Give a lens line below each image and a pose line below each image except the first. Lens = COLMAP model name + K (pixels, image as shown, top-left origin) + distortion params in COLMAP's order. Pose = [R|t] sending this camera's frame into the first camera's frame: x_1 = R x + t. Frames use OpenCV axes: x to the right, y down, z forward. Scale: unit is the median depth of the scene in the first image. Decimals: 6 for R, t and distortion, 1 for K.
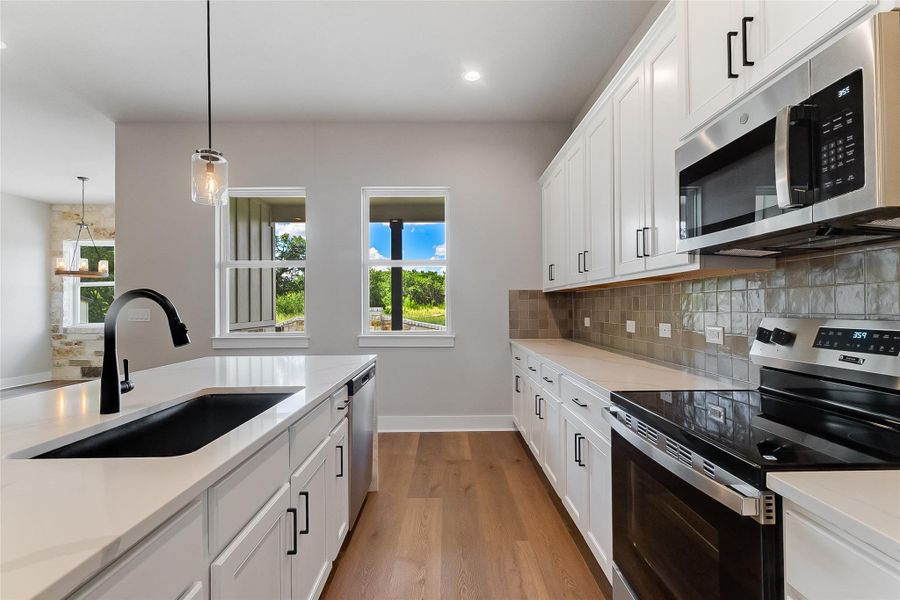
lens RADIAL K [[421.9, 0, 447.3], [0, 421.9, 303.4], [0, 0, 1]] dist [-0.002408, -0.000316]
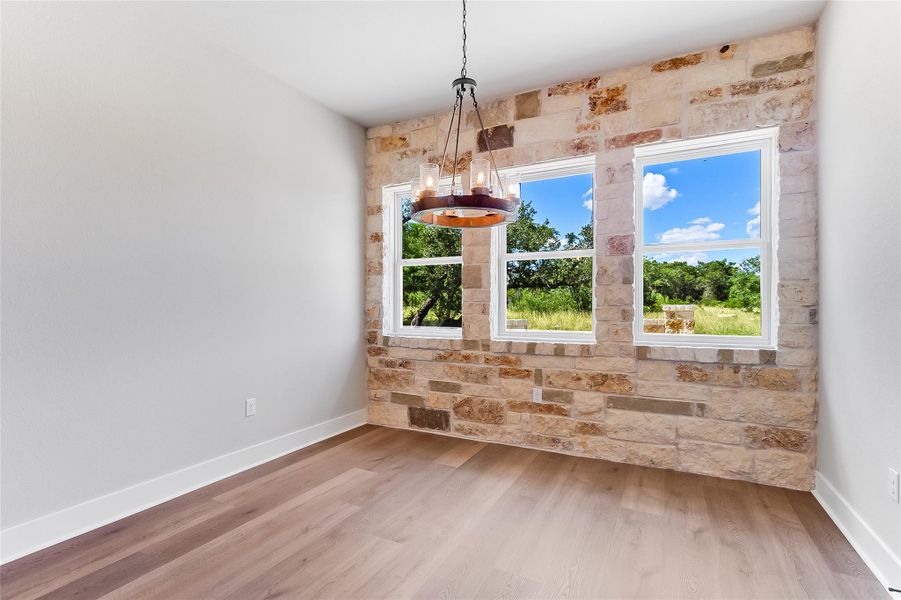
lens RADIAL K [[422.4, 0, 447.8], [0, 422.4, 303.4], [0, 0, 1]] dist [-0.002408, -0.000316]
pose [[0.886518, 0.002922, -0.462686, -0.560838], [0.000103, 0.999979, 0.006514, 0.008766], [0.462695, -0.005823, 0.886499, 0.521650]]
